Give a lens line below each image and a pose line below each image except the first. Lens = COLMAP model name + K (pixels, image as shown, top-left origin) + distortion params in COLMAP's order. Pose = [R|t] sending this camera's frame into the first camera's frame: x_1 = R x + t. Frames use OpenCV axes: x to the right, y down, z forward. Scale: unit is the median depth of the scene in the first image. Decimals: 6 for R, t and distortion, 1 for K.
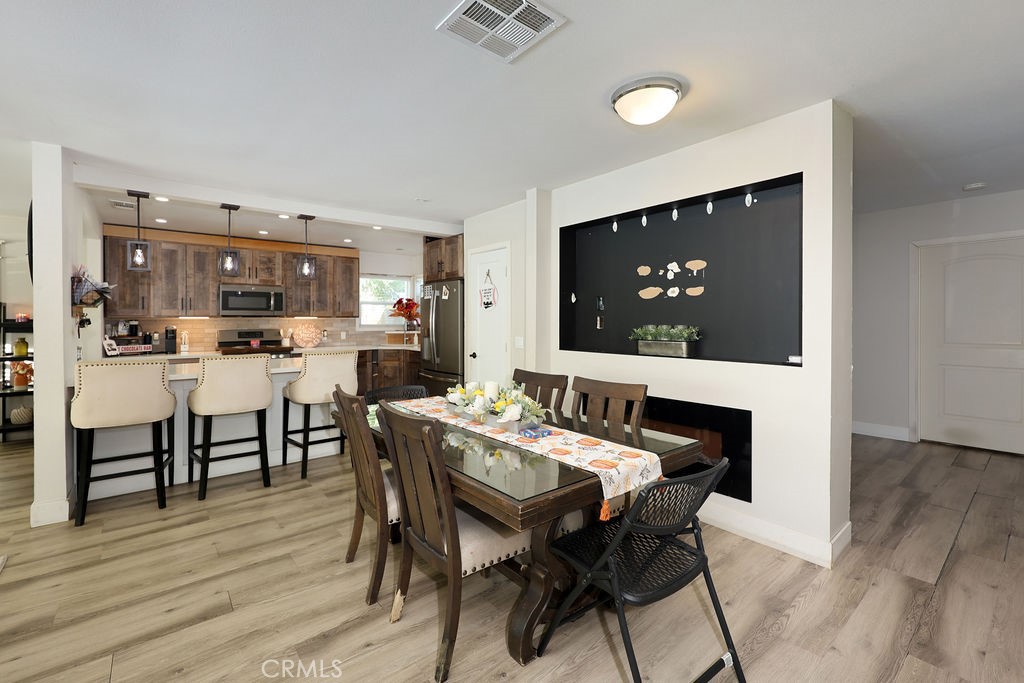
lens RADIAL K [[417.6, 0, 493.0], [0, 417.6, 324.9], [0, 0, 1]] dist [0.000179, -0.000045]
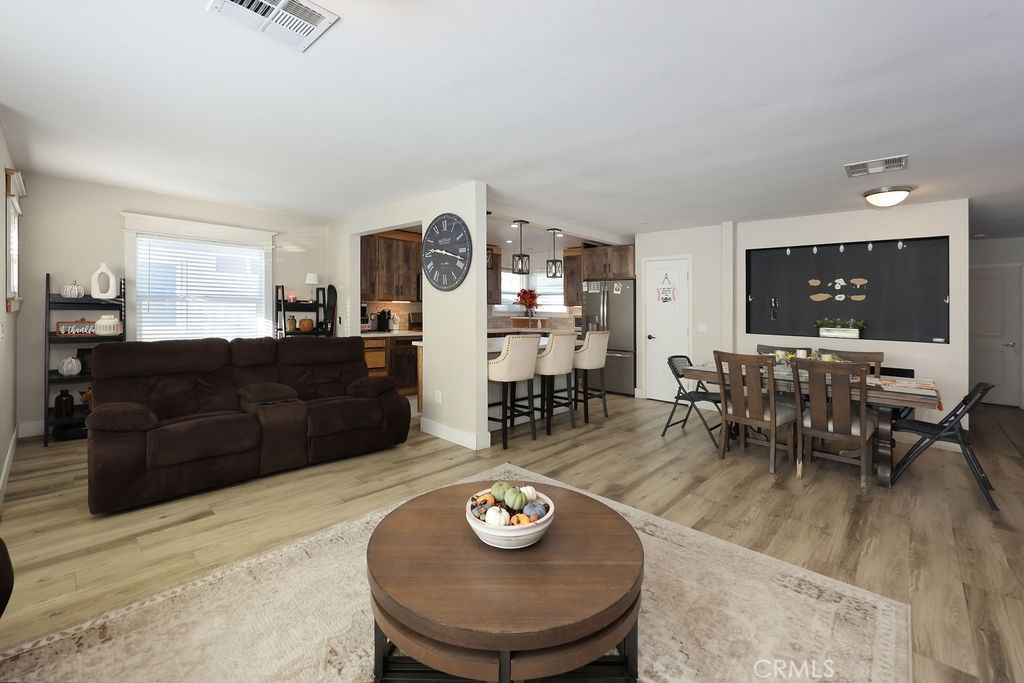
lens RADIAL K [[412.7, 0, 497.3], [0, 412.7, 310.9], [0, 0, 1]] dist [-0.001311, 0.000081]
pose [[0.988450, 0.025741, 0.149346, -1.072833], [-0.025268, 0.999668, -0.005068, 0.012485], [-0.149427, 0.001236, 0.988772, -0.344455]]
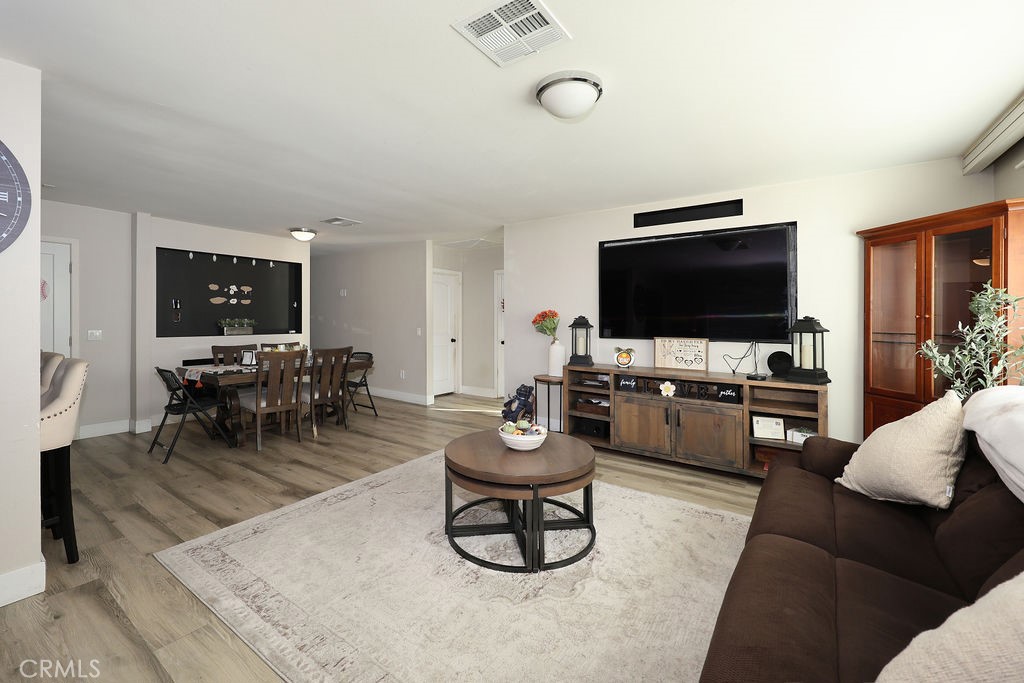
lens RADIAL K [[433.9, 0, 515.2], [0, 433.9, 312.3], [0, 0, 1]] dist [-0.000343, -0.000014]
pose [[-0.298498, 0.015137, 0.954290, -1.794122], [0.005587, 0.999885, -0.014112, 0.005580], [-0.954394, 0.001120, -0.298548, 0.371981]]
